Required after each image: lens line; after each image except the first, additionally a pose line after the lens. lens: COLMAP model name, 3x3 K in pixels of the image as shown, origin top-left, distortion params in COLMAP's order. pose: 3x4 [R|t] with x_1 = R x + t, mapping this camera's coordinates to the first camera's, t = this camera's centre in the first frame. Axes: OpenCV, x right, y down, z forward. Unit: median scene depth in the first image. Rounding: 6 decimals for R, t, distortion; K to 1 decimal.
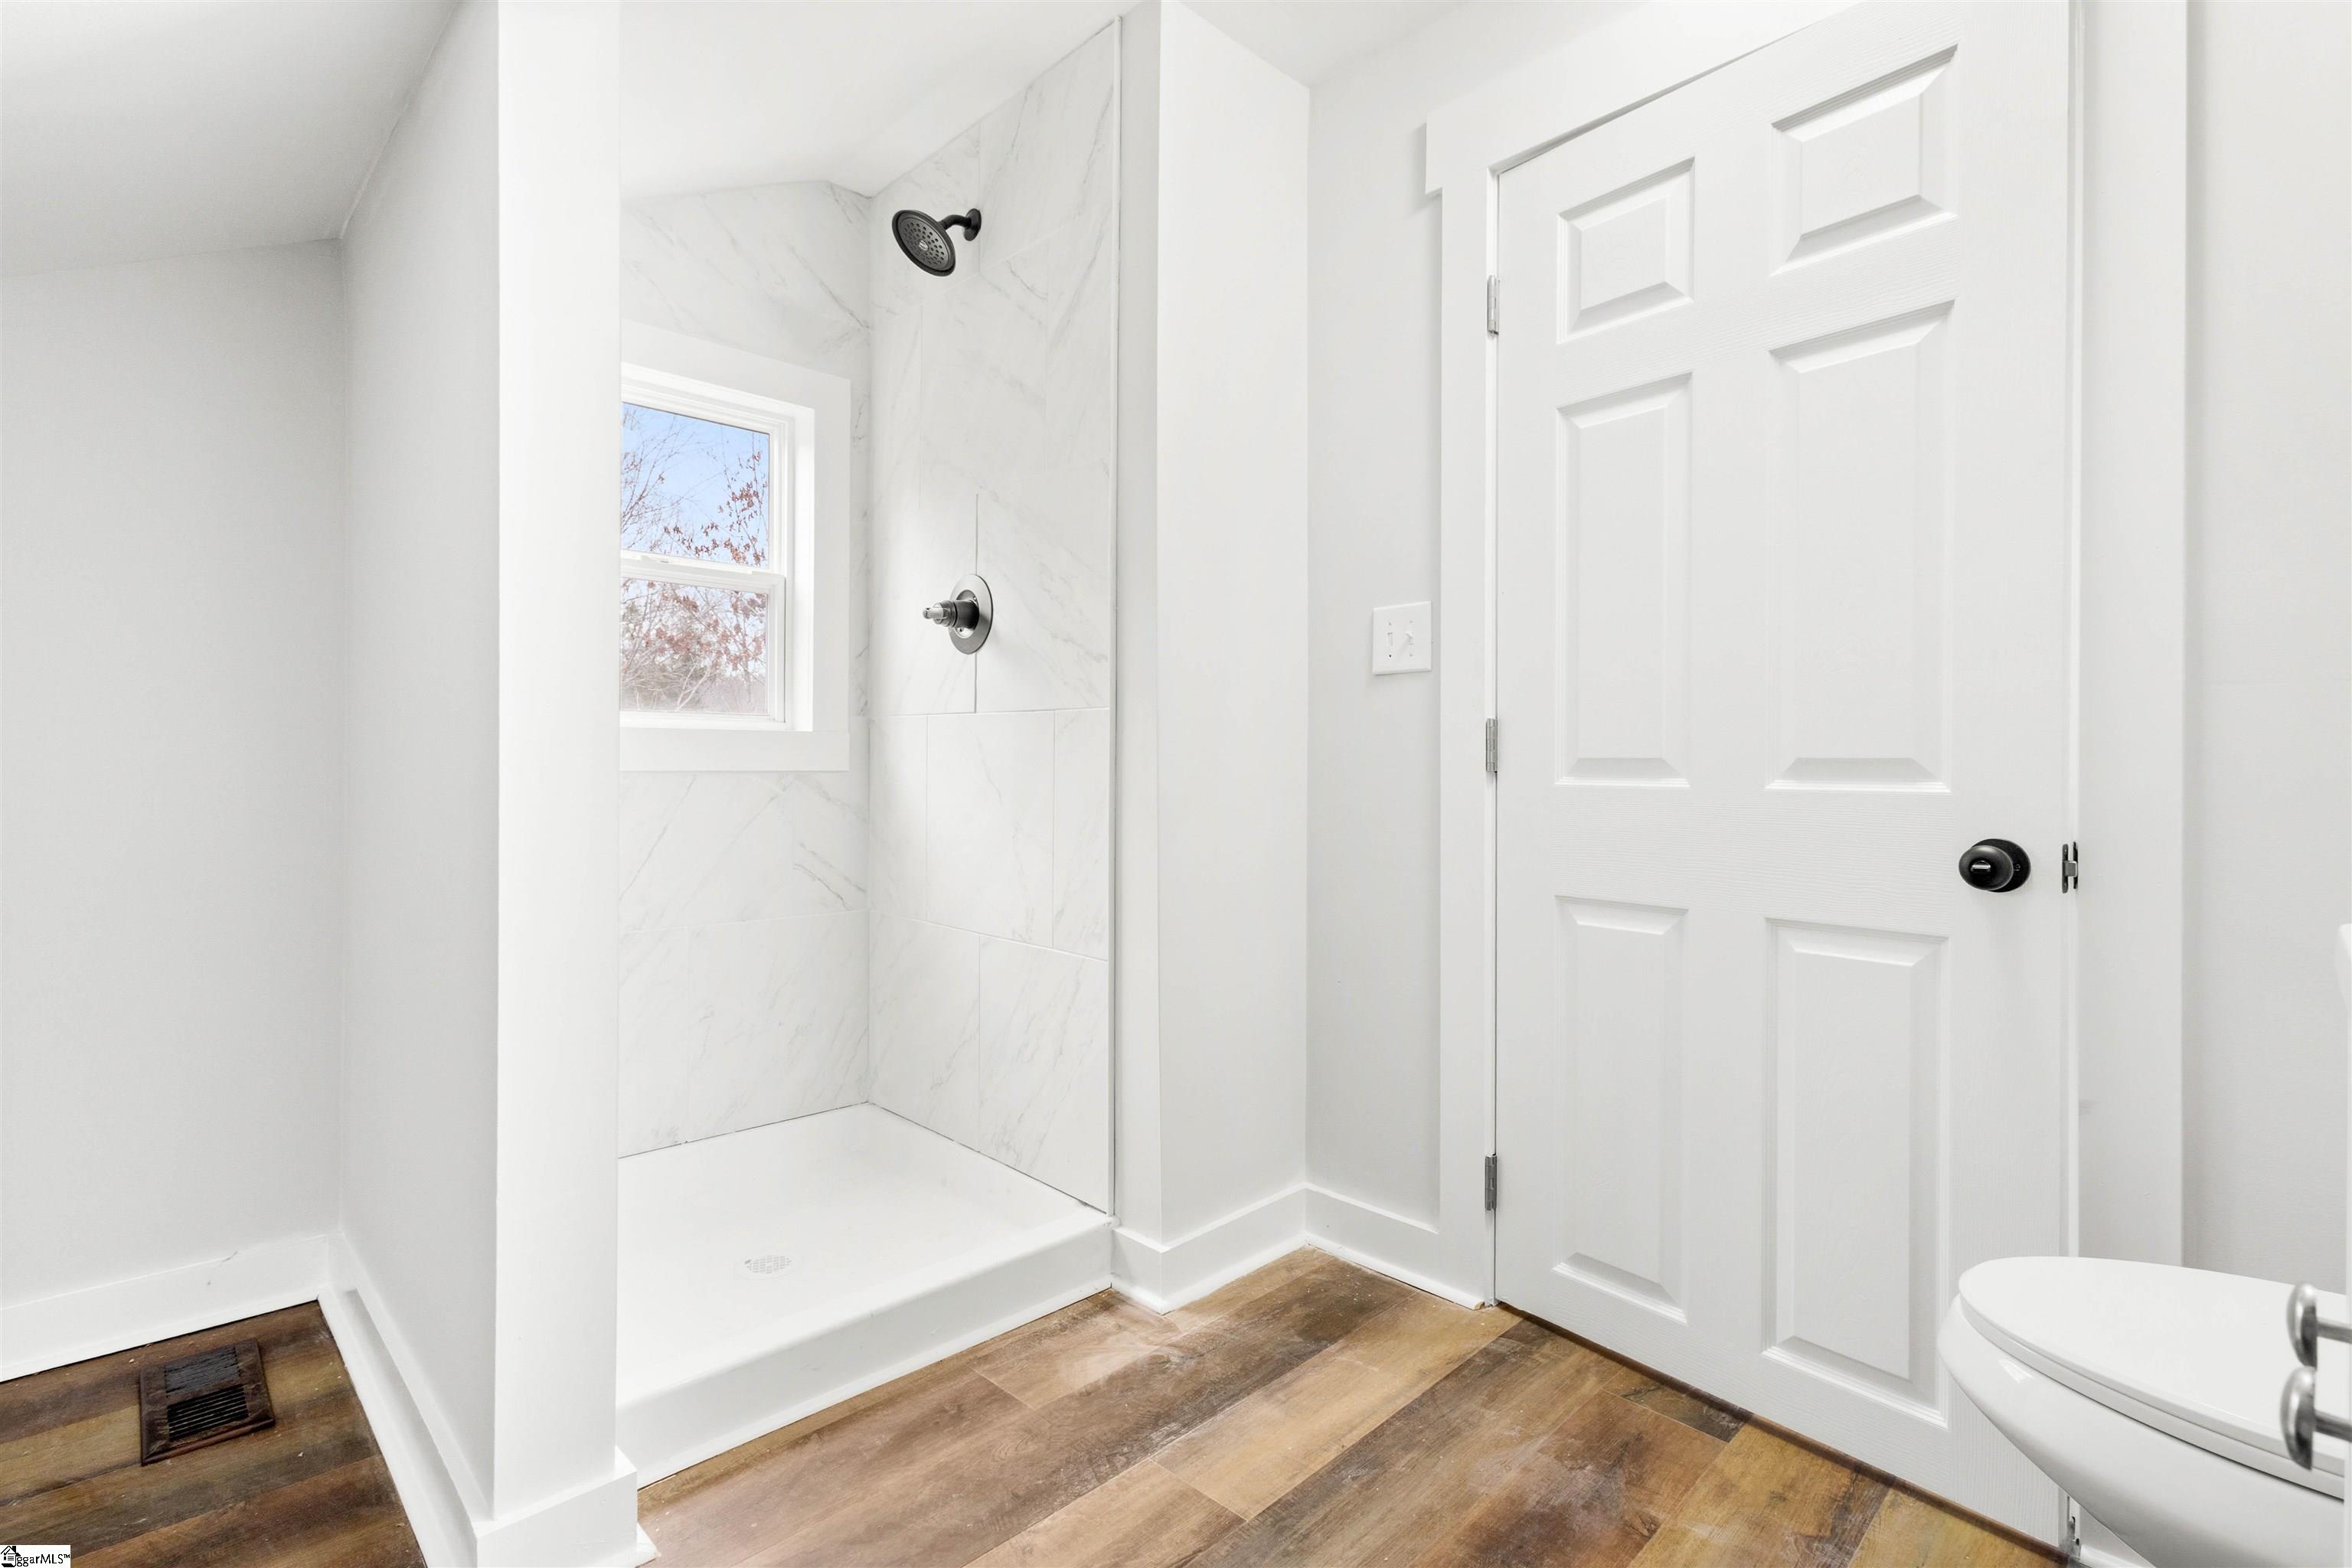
lens RADIAL K [[1090.8, 0, 1176.0], [0, 1090.8, 784.0], [0, 0, 1]] dist [-0.006541, -0.000493]
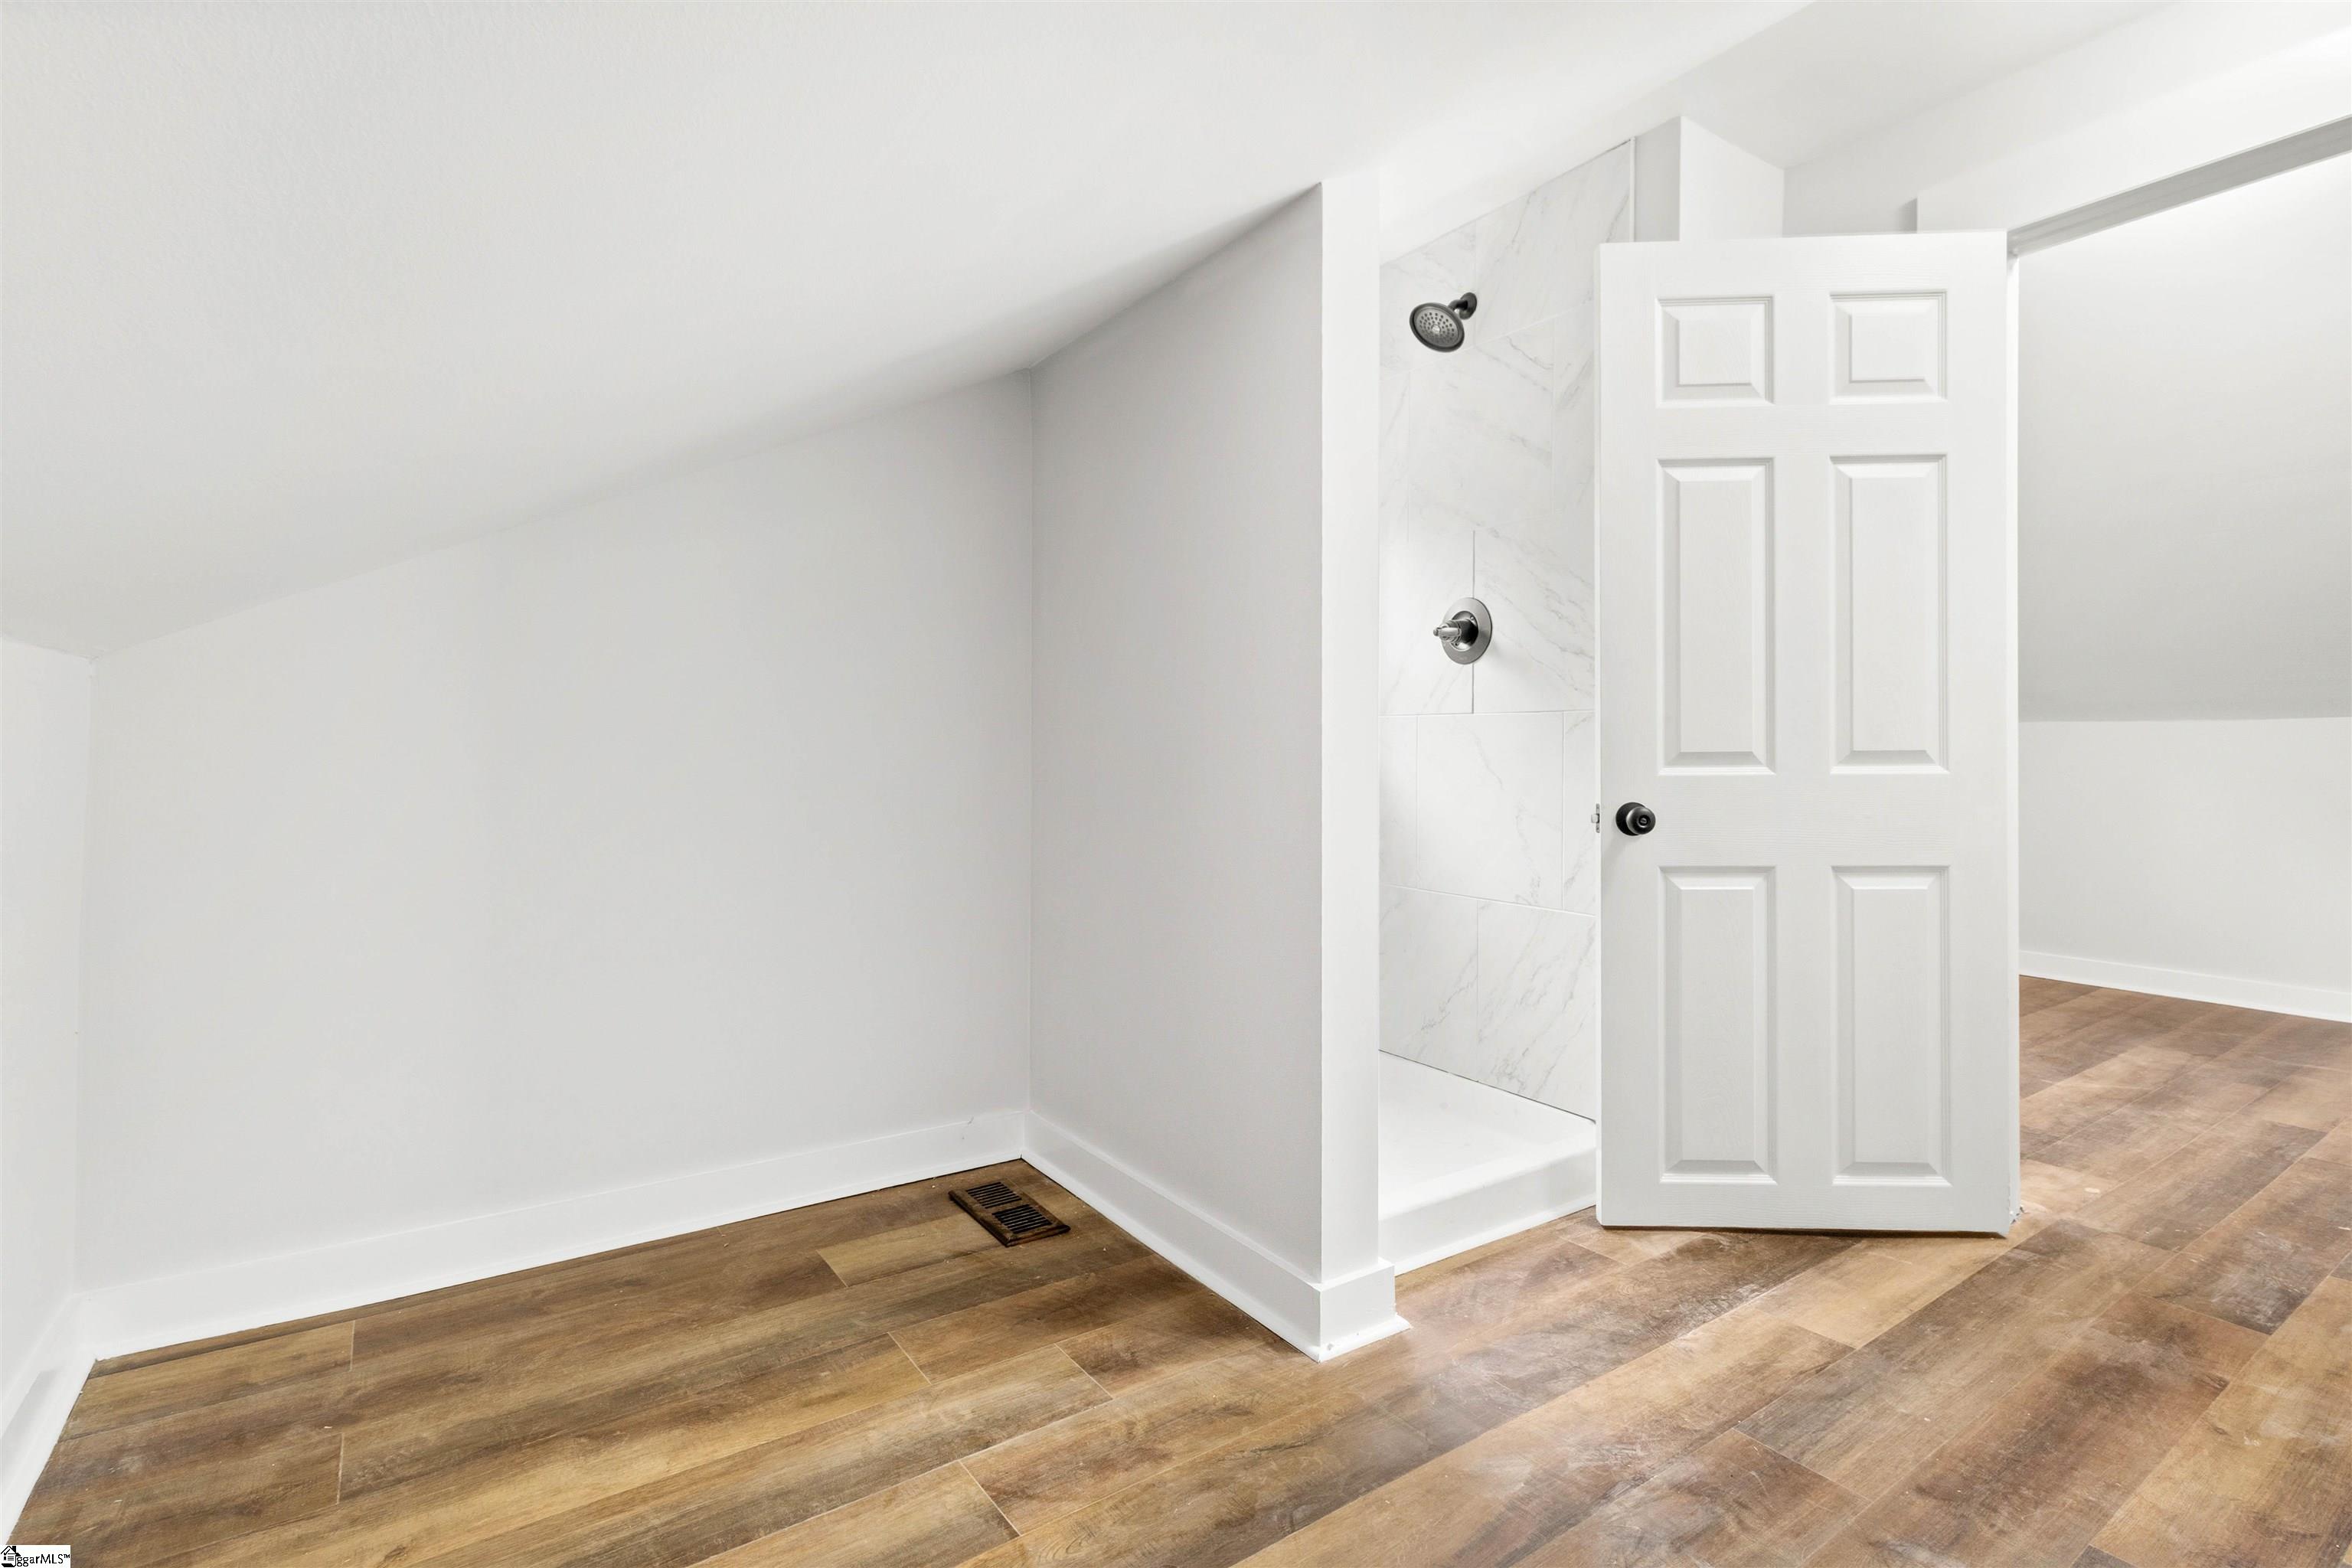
lens RADIAL K [[1105.1, 0, 1172.6], [0, 1105.1, 765.0], [0, 0, 1]] dist [0.007899, -0.006791]
pose [[0.984166, -0.002804, -0.177228, -0.443531], [0.001015, 0.999948, -0.010185, 0.005430], [0.177247, 0.009844, 0.984117, -0.384003]]
